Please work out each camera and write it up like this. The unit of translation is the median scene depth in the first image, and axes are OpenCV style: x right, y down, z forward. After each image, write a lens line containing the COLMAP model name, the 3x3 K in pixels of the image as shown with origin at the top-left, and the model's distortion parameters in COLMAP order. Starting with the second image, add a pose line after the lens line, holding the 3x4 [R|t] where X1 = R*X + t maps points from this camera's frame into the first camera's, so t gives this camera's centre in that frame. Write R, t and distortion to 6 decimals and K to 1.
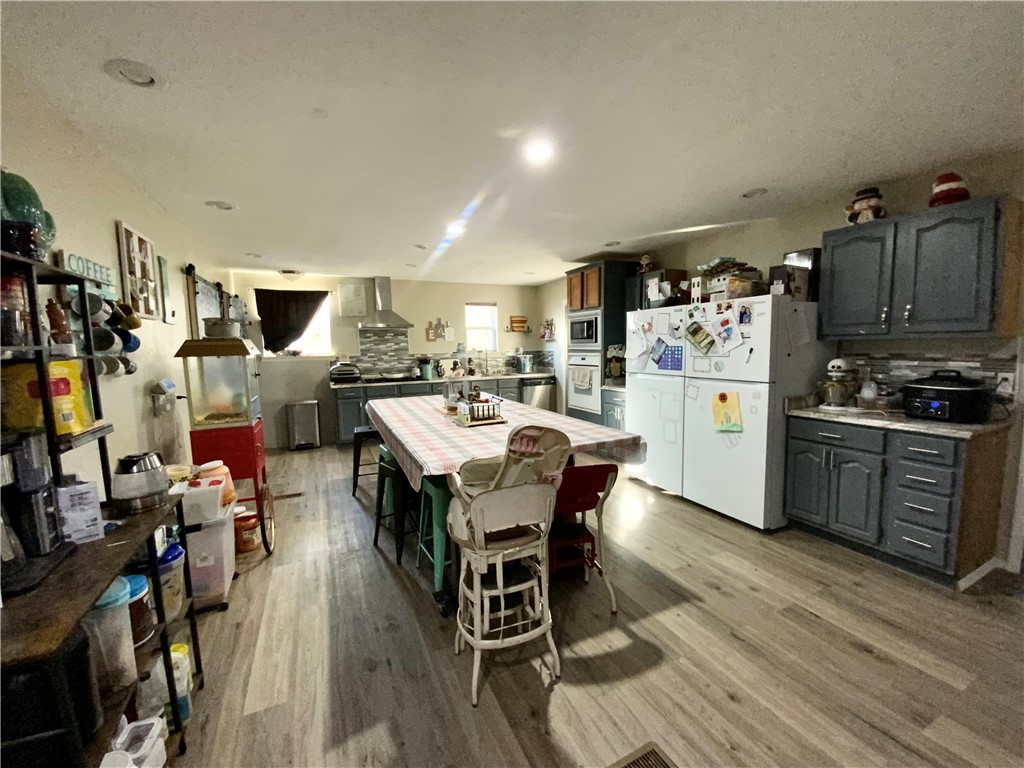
lens RADIAL K [[414.7, 0, 514.2], [0, 414.7, 388.4], [0, 0, 1]] dist [-0.000911, -0.001992]
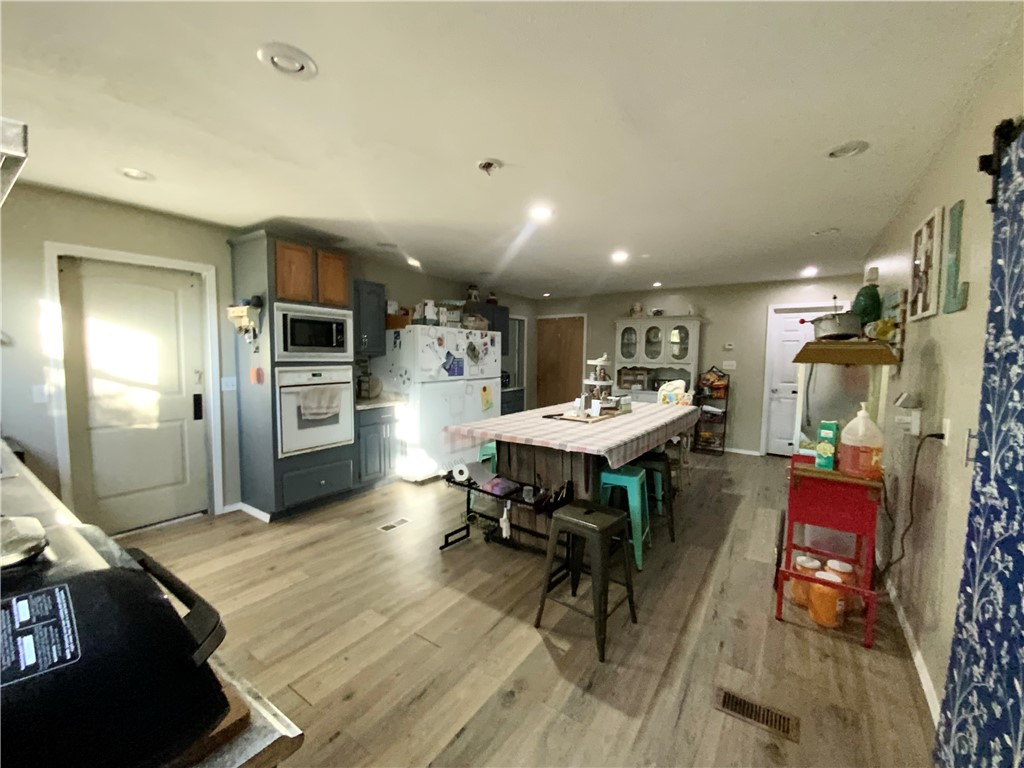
lens RADIAL K [[414.7, 0, 510.3], [0, 414.7, 380.6], [0, 0, 1]] dist [-0.000911, -0.001992]
pose [[-0.508316, -0.040078, 0.860237, -0.819165], [0.086271, 0.991522, 0.097173, -0.139761], [-0.856838, 0.123608, -0.500549, 1.474811]]
